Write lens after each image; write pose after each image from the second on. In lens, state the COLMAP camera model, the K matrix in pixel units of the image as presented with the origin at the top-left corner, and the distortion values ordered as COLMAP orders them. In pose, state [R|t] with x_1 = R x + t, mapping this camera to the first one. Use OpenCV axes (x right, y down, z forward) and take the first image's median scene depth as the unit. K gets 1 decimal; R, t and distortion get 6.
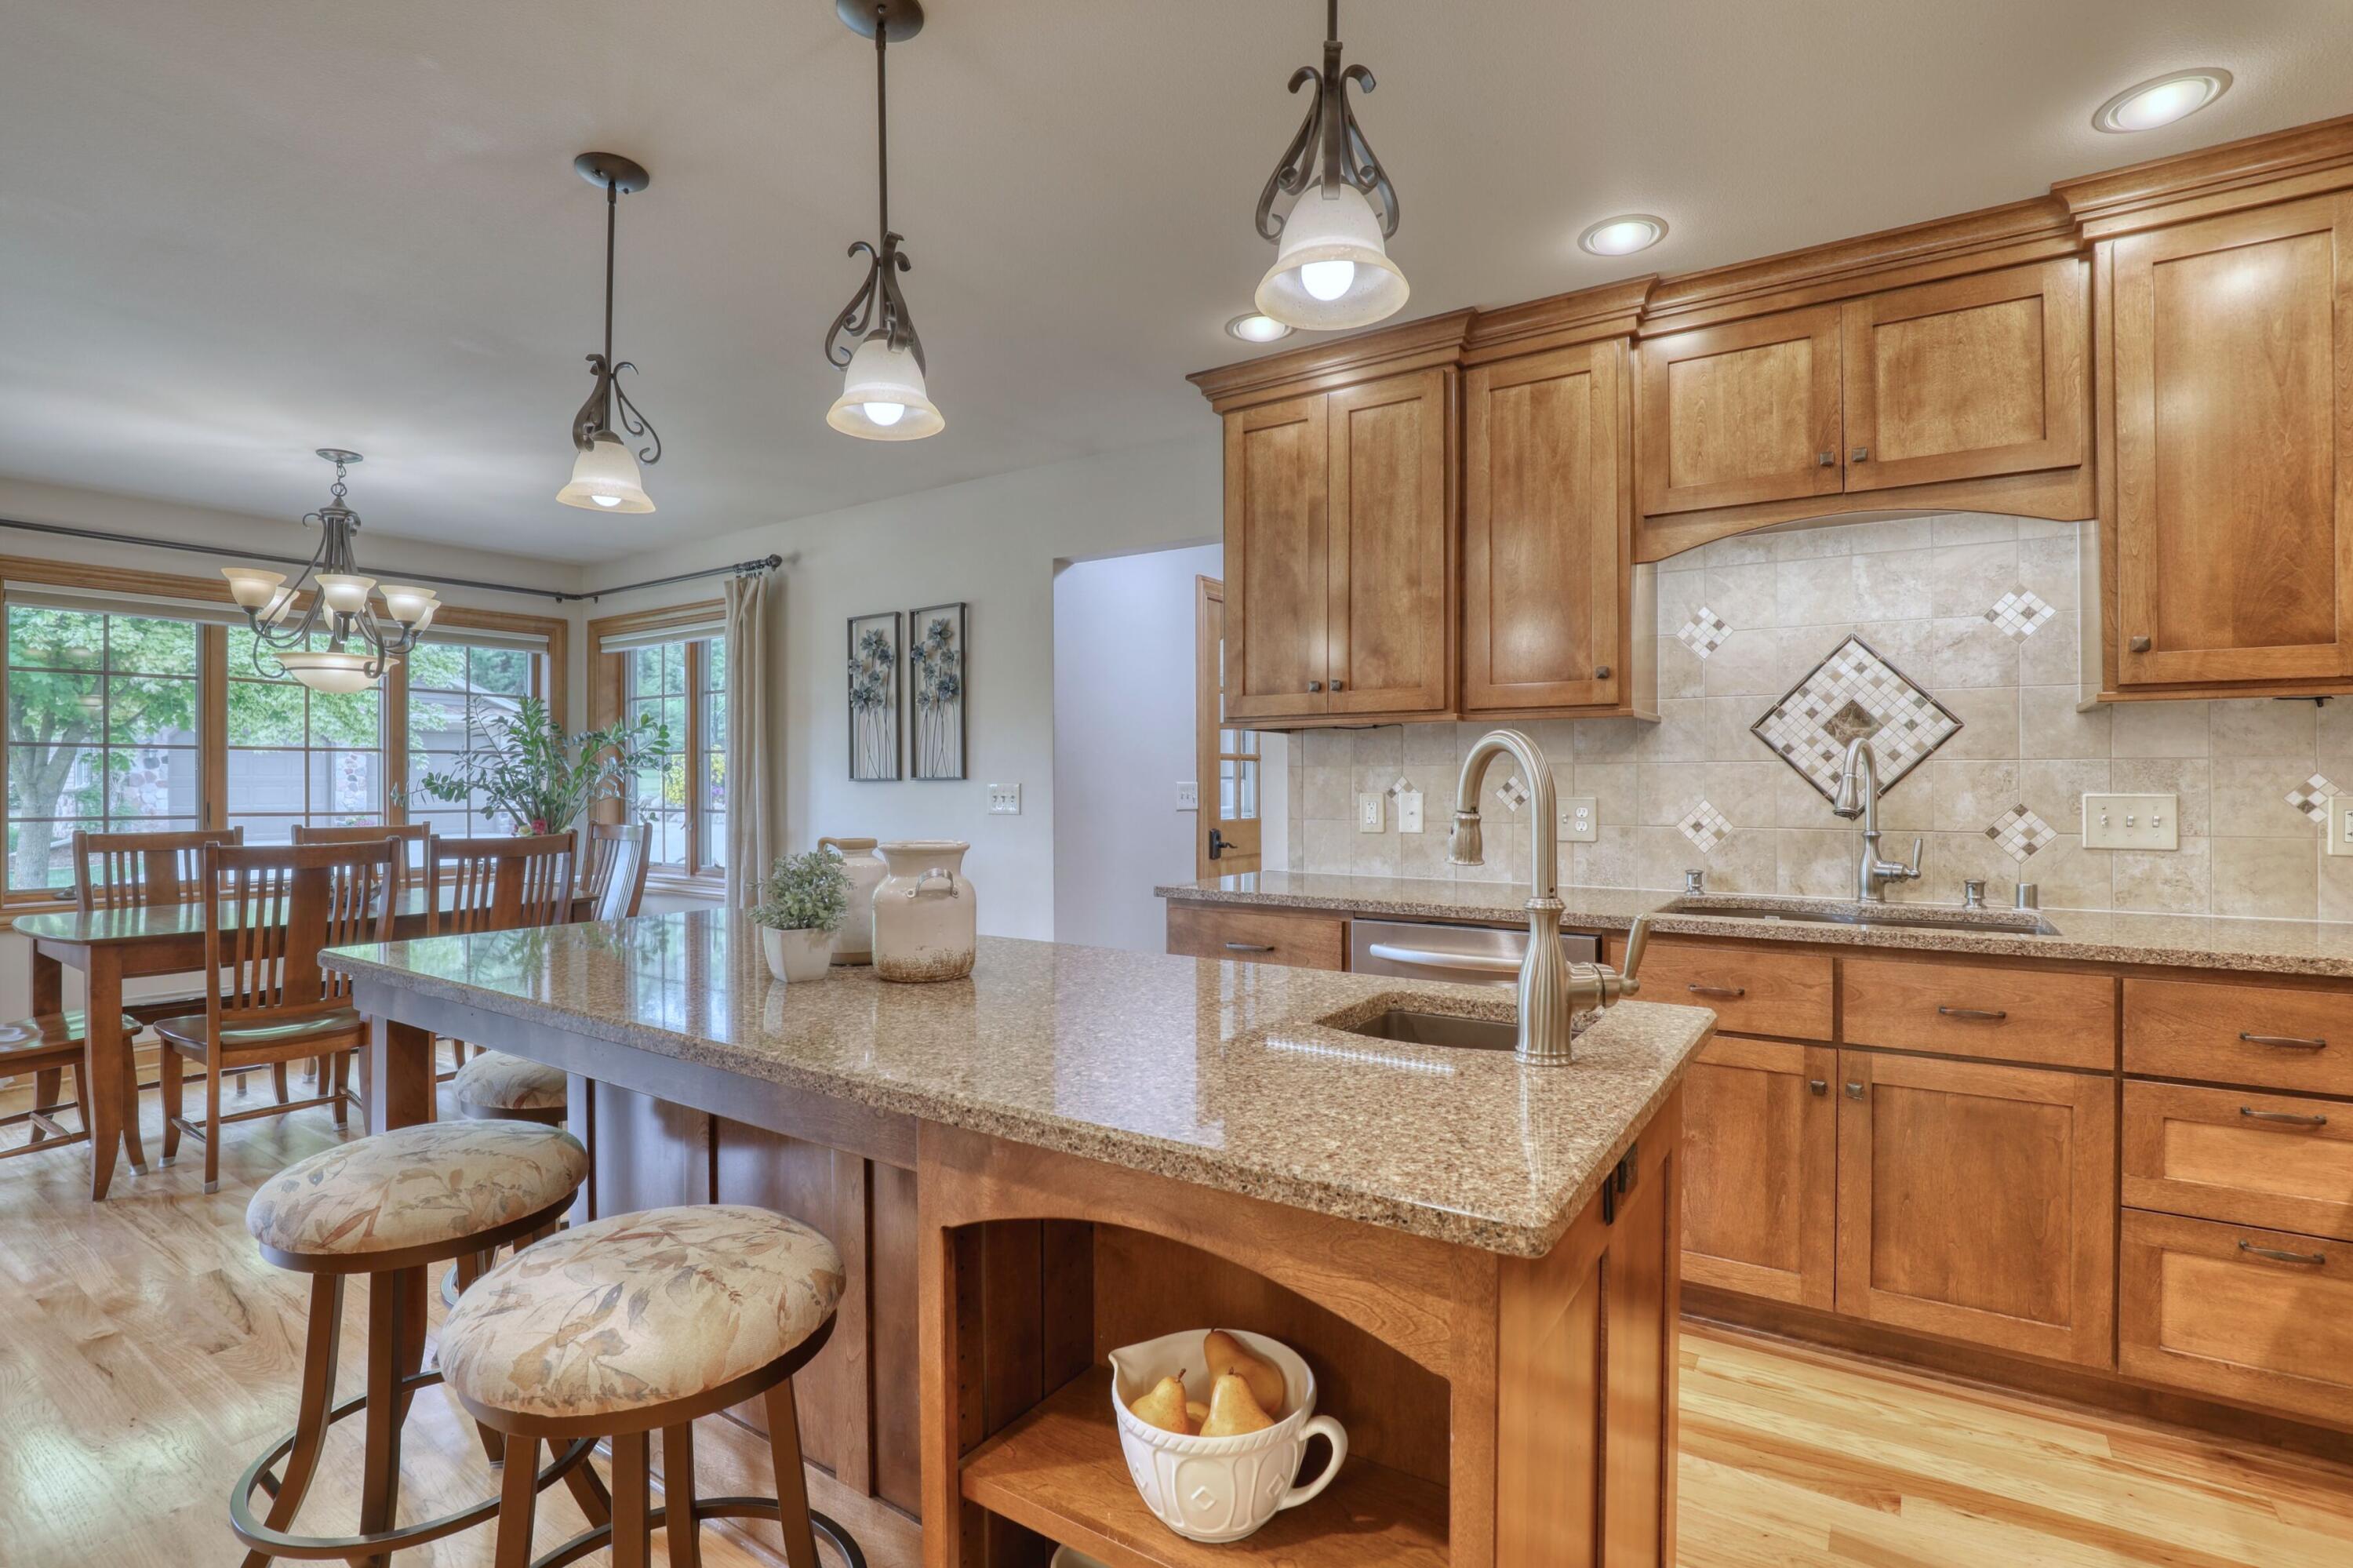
lens RADIAL K [[1078.9, 0, 1231.7], [0, 1078.9, 781.7], [0, 0, 1]] dist [-0.036770, 0.006726]
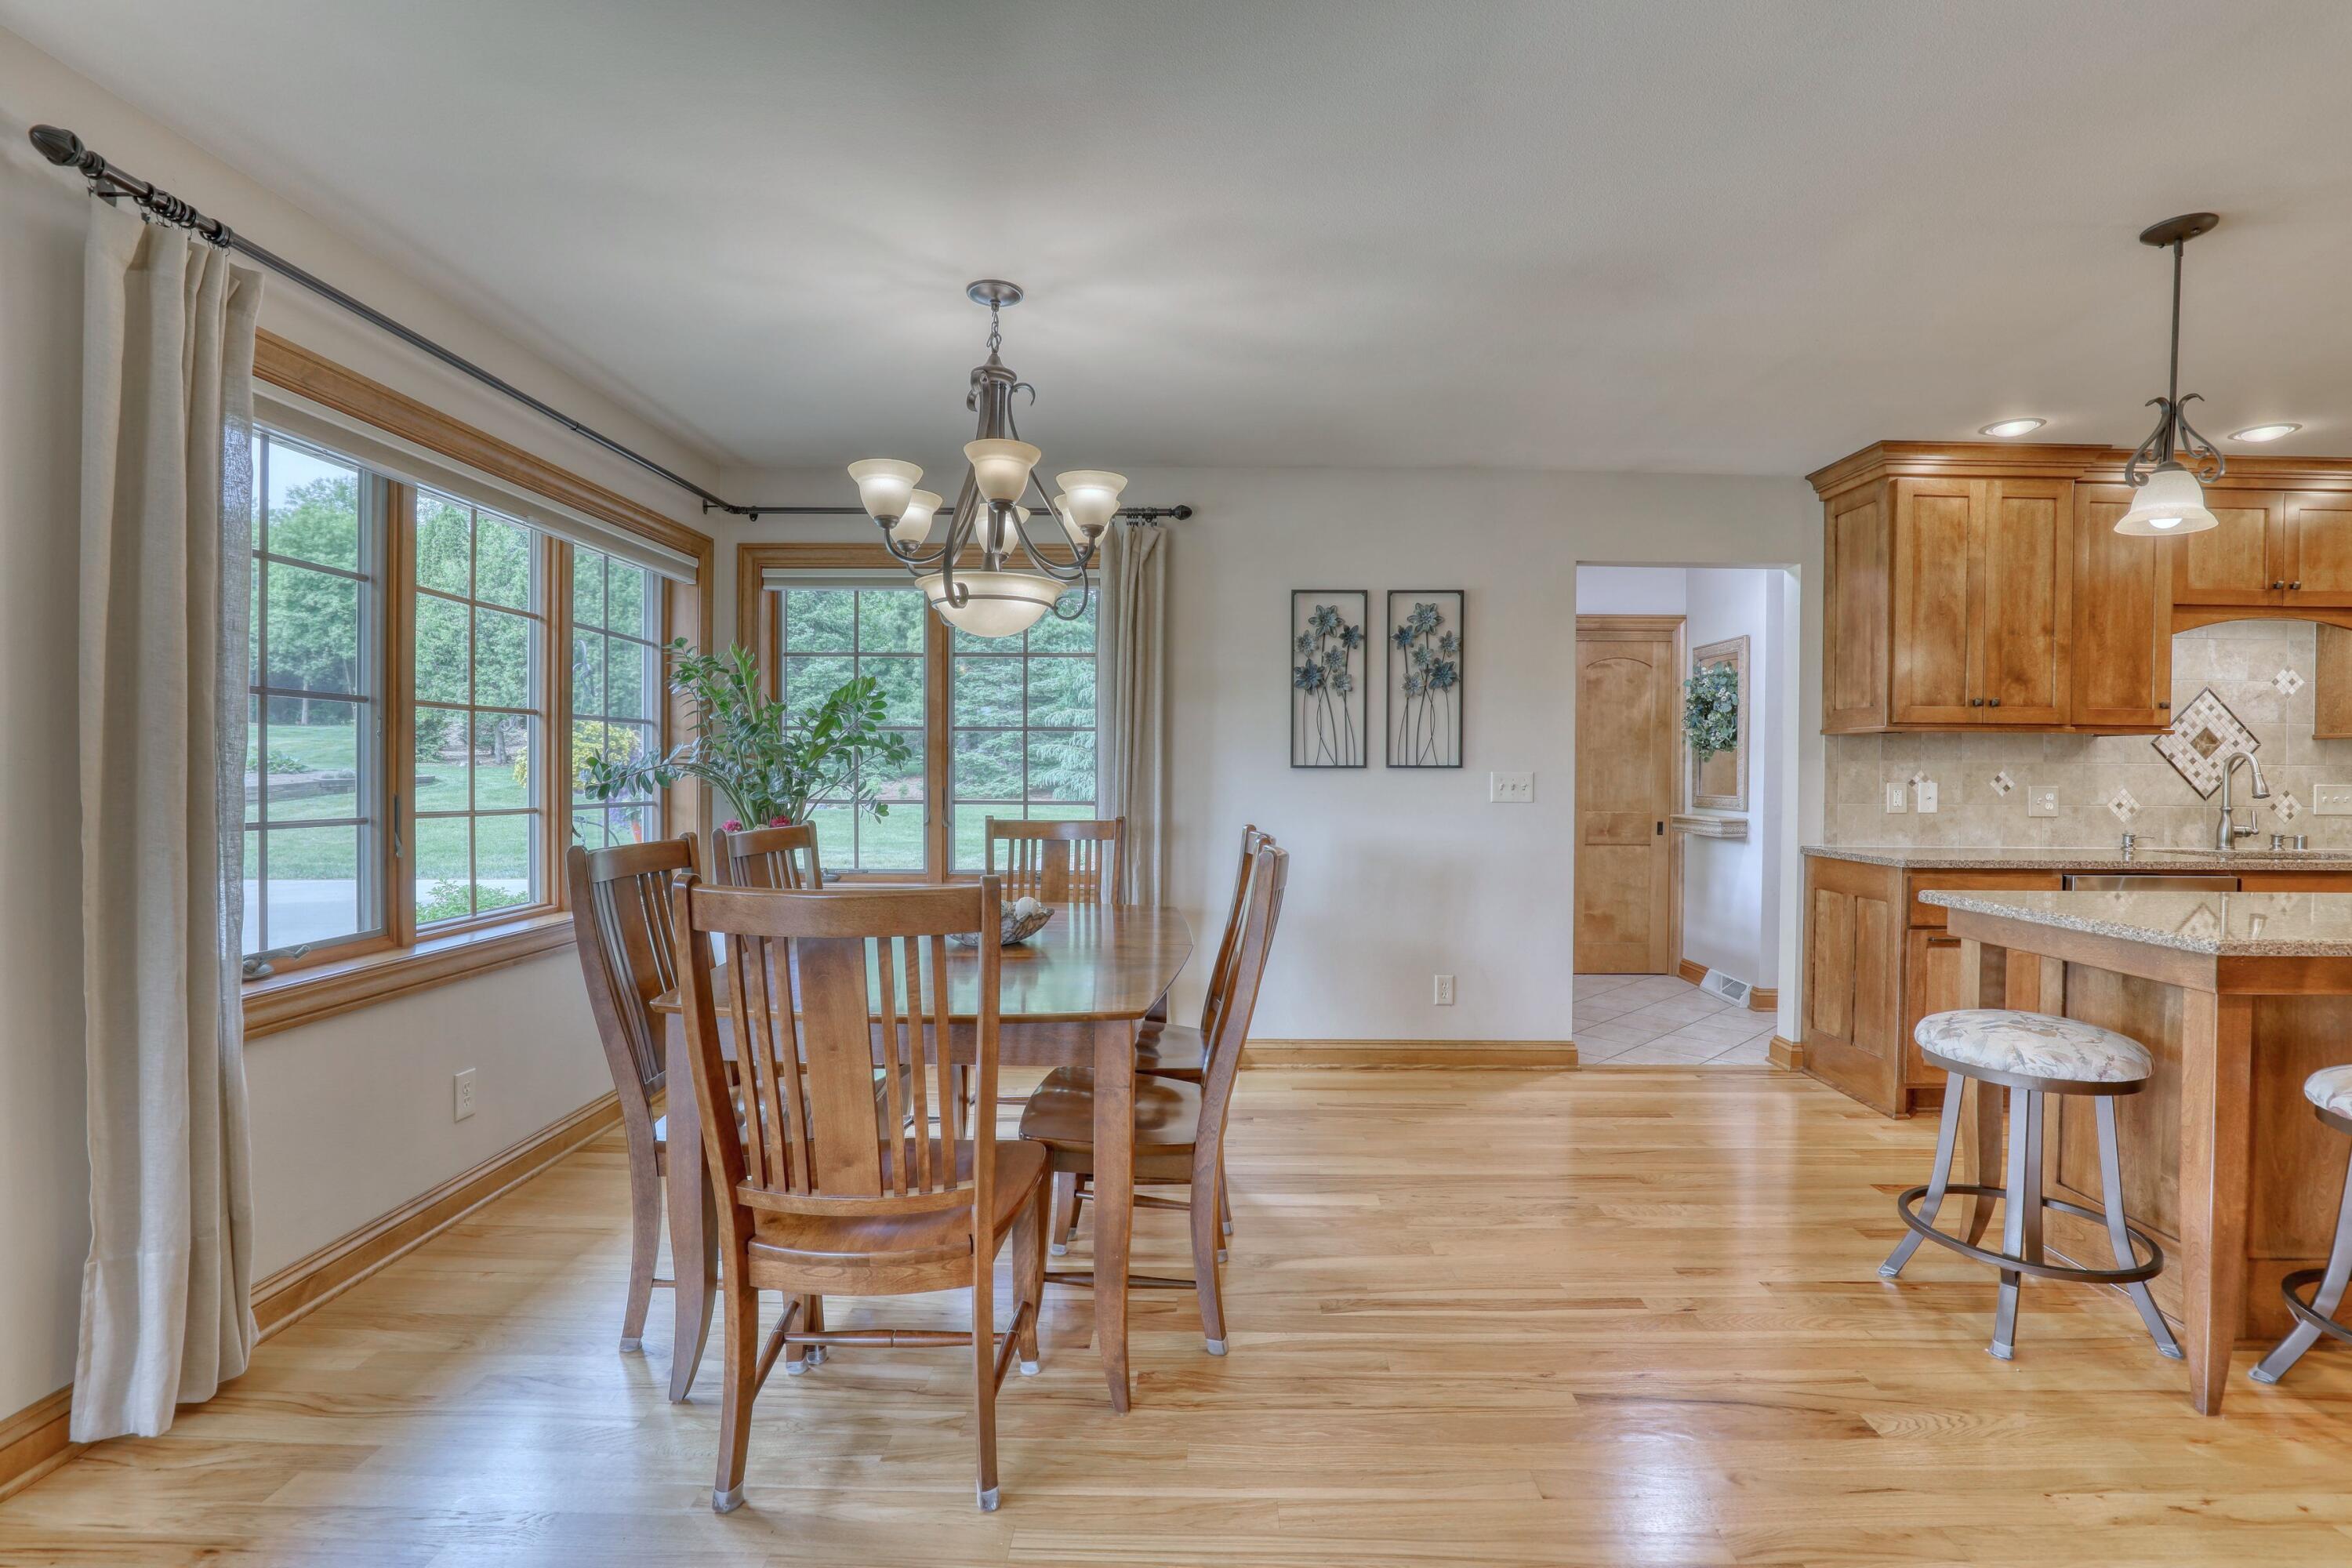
lens RADIAL K [[1078.4, 0, 1174.8], [0, 1078.4, 788.6], [0, 0, 1]] dist [-0.036770, 0.006726]
pose [[0.846753, -0.001297, 0.531985, -1.512402], [-0.008083, 0.999850, 0.015304, 0.005607], [-0.531925, -0.017259, 0.846616, 0.448282]]
